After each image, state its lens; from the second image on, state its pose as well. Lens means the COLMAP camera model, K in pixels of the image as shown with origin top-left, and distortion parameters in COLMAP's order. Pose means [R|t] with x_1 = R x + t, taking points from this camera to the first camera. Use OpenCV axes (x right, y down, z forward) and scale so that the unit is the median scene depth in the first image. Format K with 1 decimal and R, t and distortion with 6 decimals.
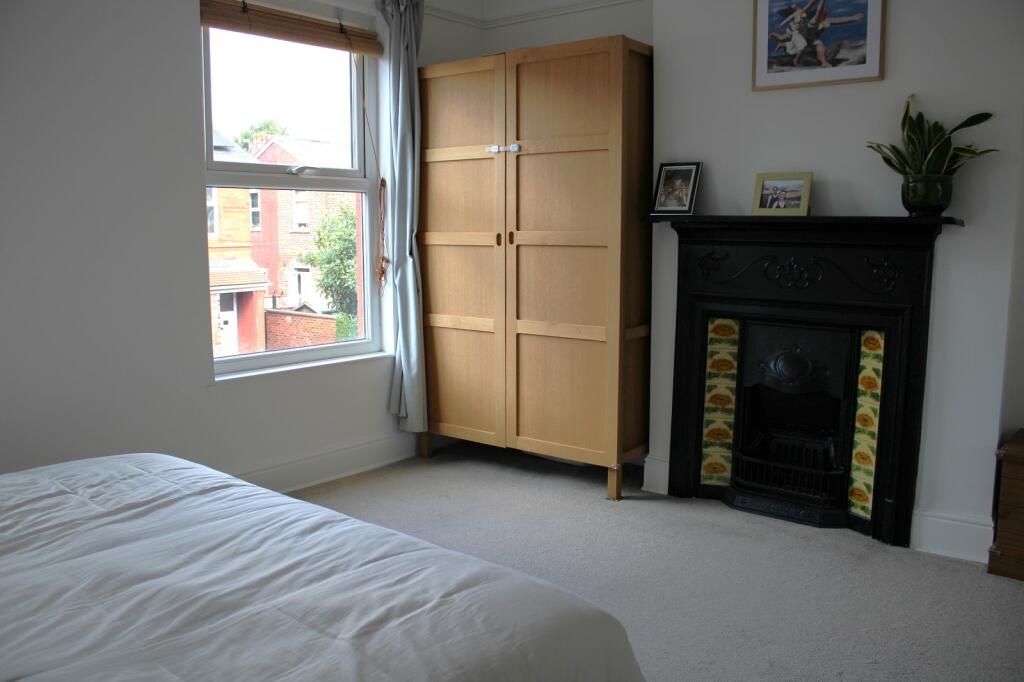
lens RADIAL K [[824.1, 0, 512.0], [0, 824.1, 341.0], [0, 0, 1]] dist [-0.181066, 0.164133]
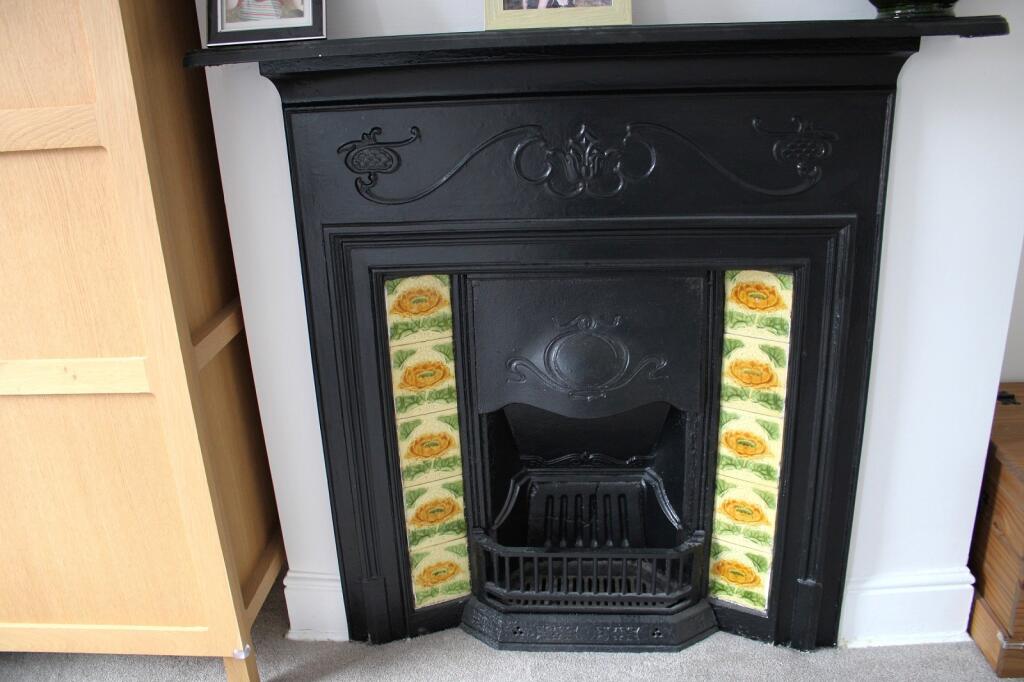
lens RADIAL K [[824.1, 0, 512.0], [0, 824.1, 341.0], [0, 0, 1]] dist [-0.181066, 0.164133]
pose [[0.809399, -0.231944, 0.539514, 0.055983], [0.122709, 0.965216, 0.230868, -0.092610], [-0.574296, -0.120661, 0.809707, 0.623995]]
